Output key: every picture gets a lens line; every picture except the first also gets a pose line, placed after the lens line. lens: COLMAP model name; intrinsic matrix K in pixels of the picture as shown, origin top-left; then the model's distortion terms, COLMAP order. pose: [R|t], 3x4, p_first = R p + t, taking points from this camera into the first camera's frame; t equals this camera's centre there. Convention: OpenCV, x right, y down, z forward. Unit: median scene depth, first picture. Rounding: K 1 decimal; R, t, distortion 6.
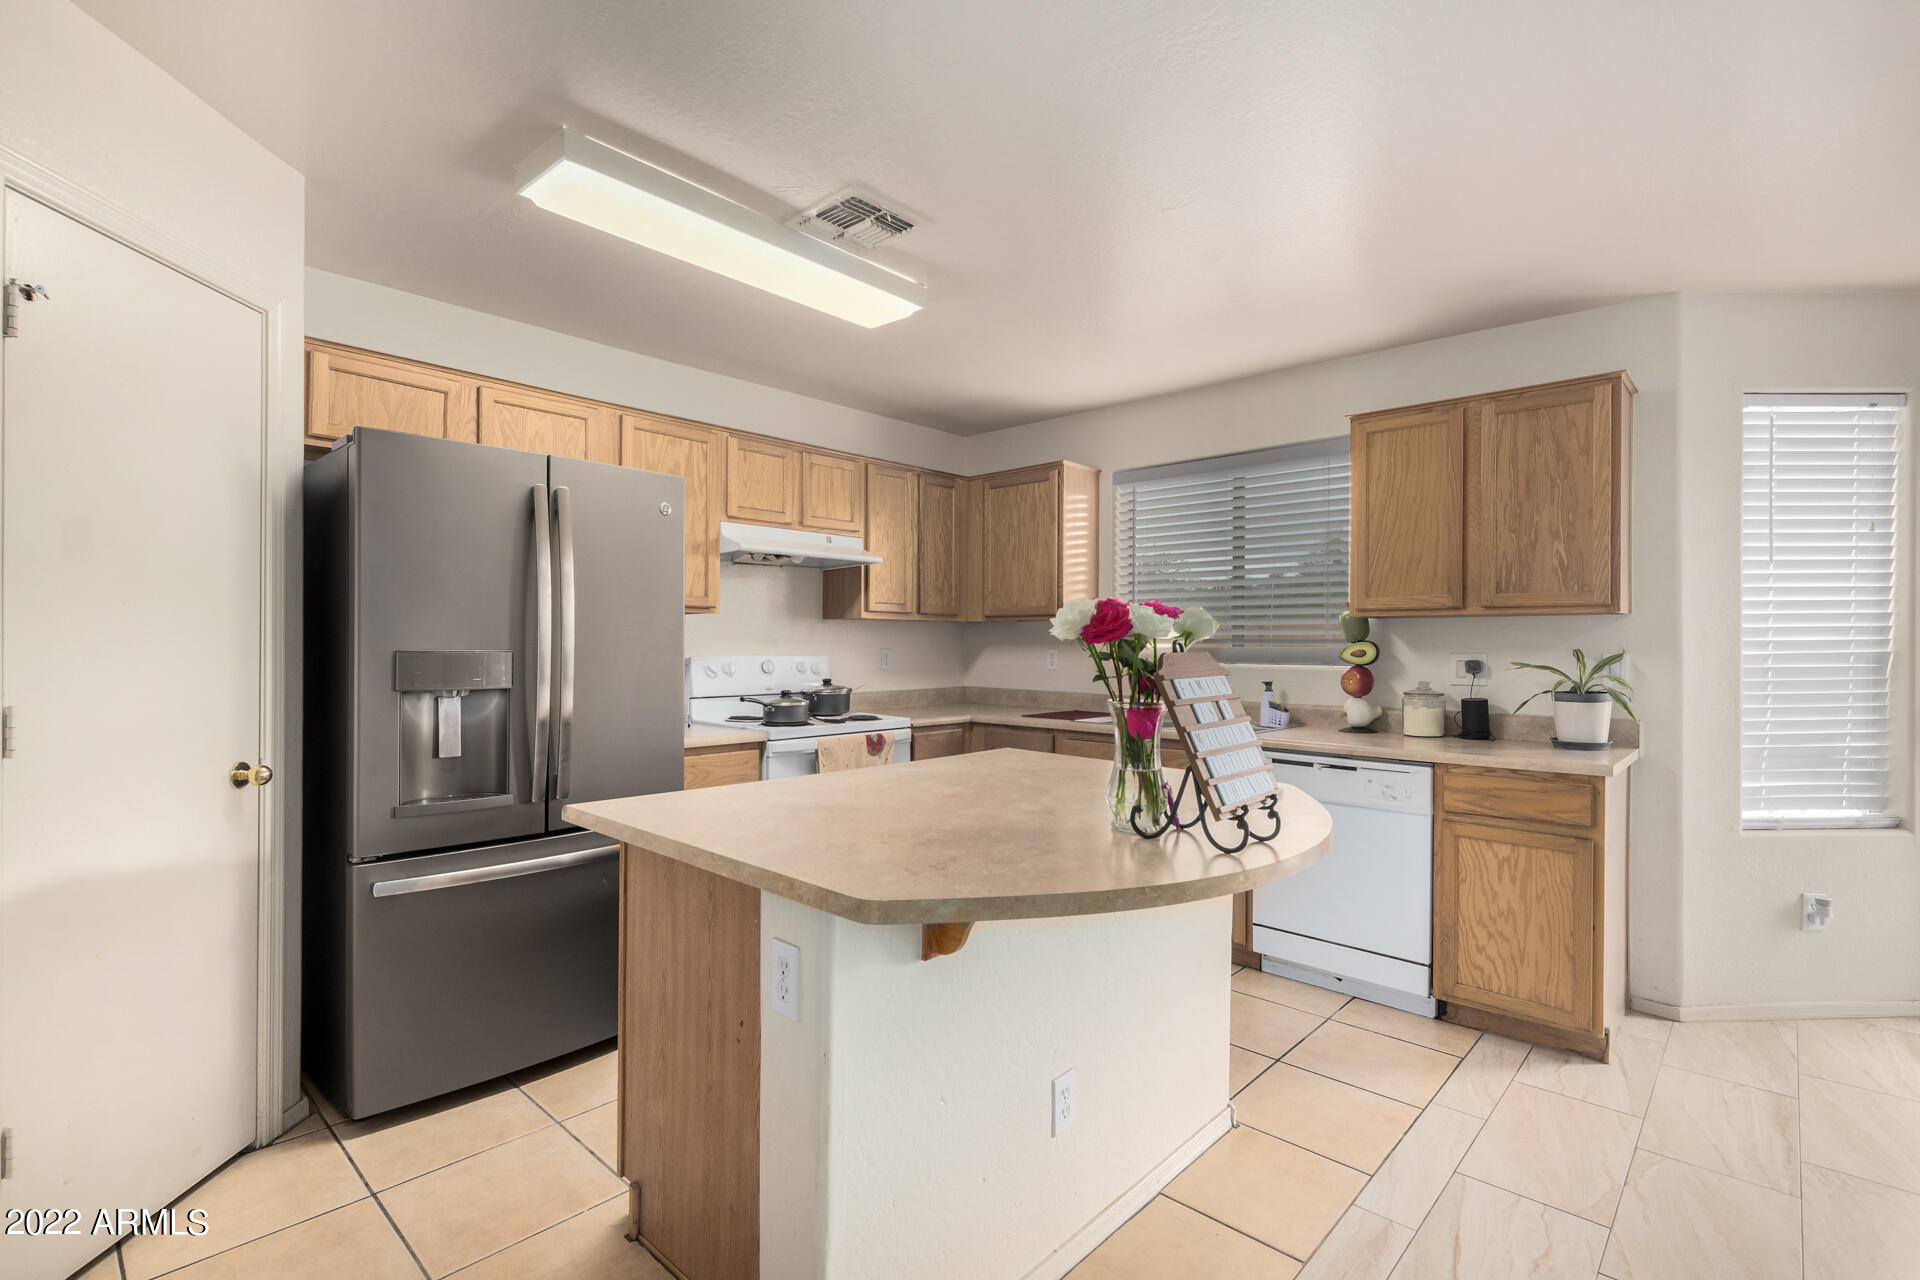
lens RADIAL K [[884.1, 0, 964.1], [0, 884.1, 646.8], [0, 0, 1]] dist [0.001356, -0.000508]
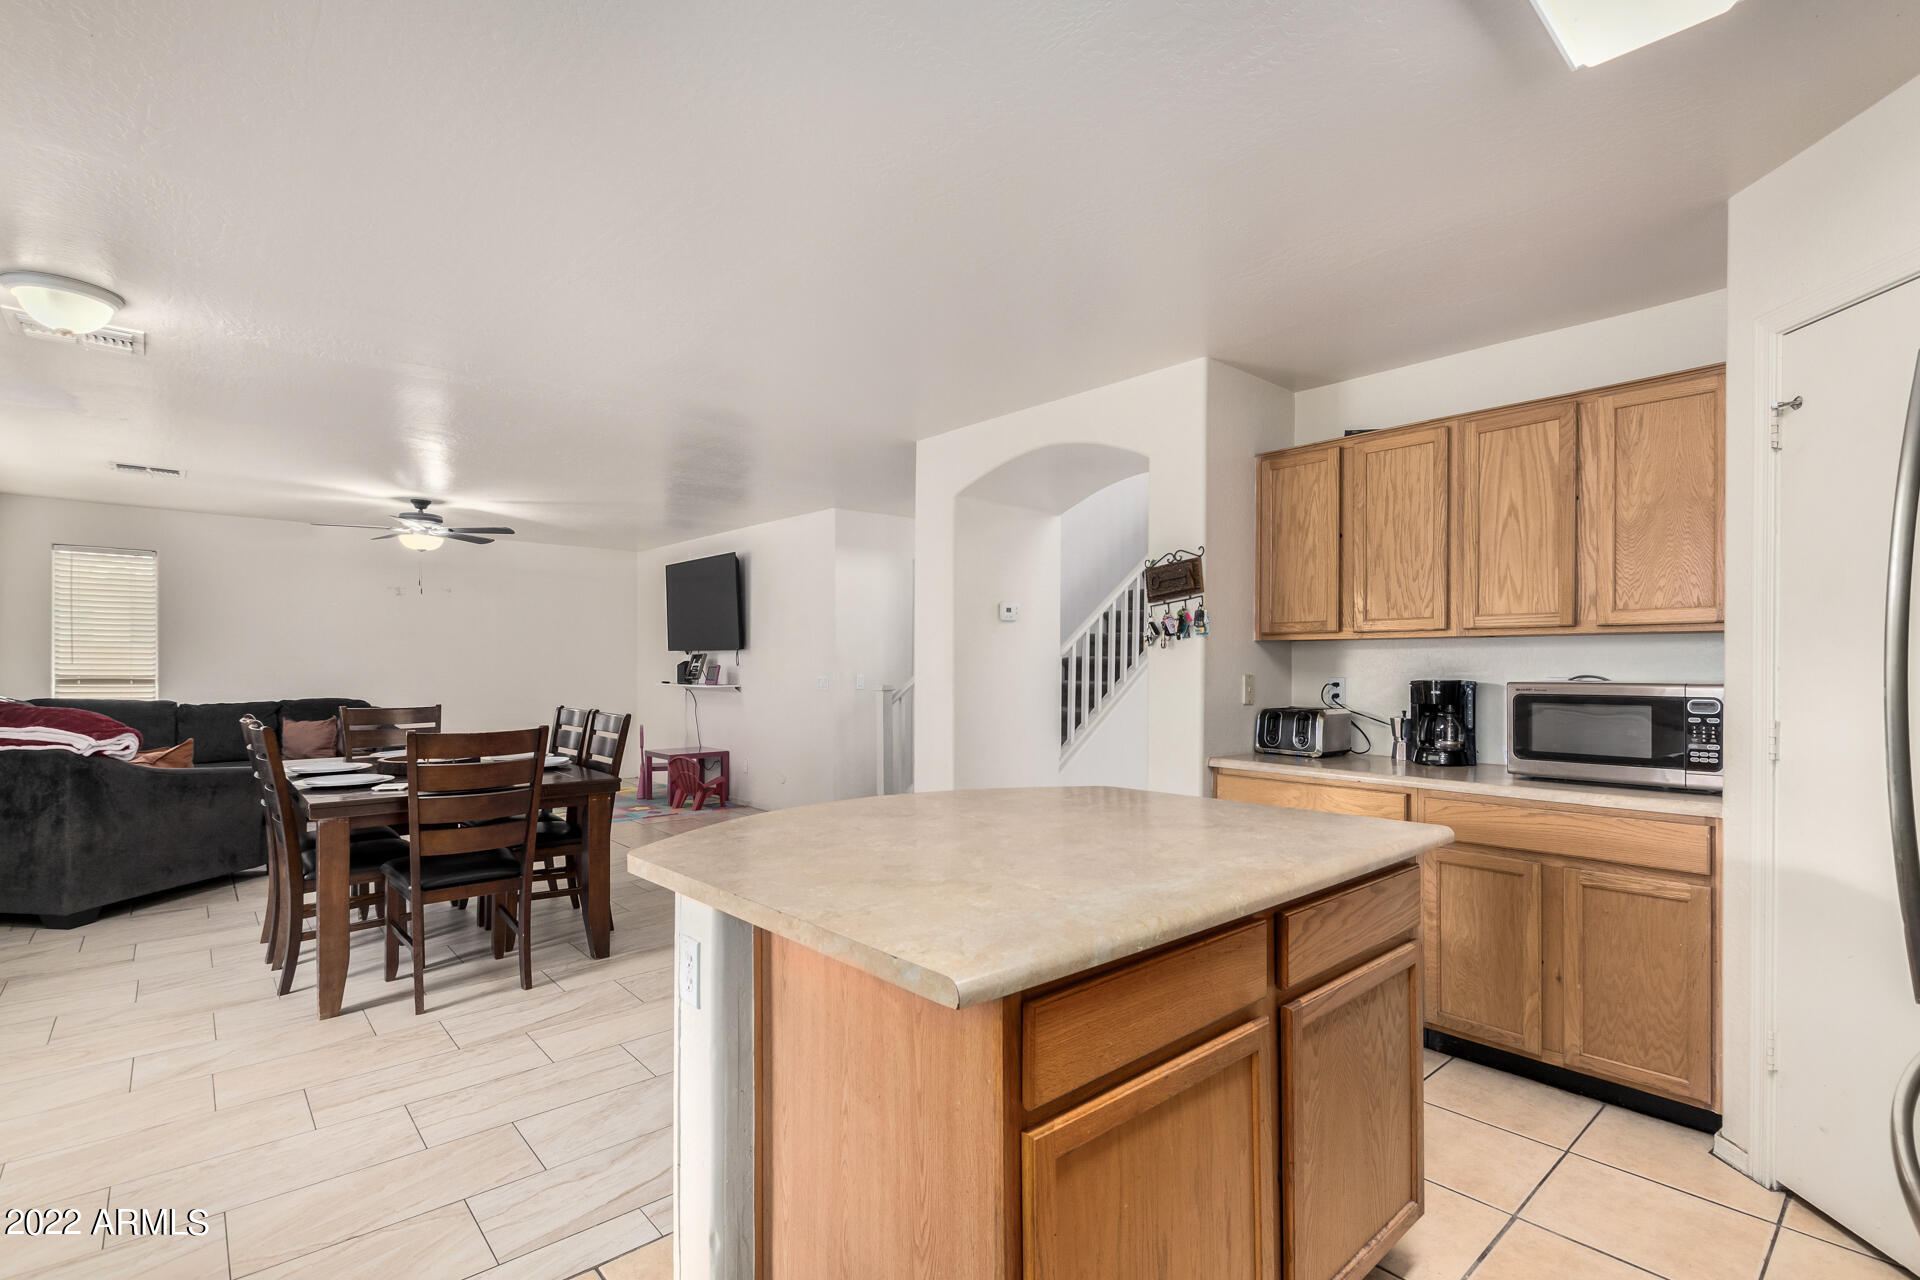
lens RADIAL K [[883.7, 0, 969.7], [0, 883.7, 668.3], [0, 0, 1]] dist [0.000208, -0.000071]
pose [[-0.995810, -0.007911, 0.091107, 0.015170], [-0.007465, 0.999958, 0.005238, -0.005936], [-0.091144, 0.004536, -0.995827, 1.315030]]
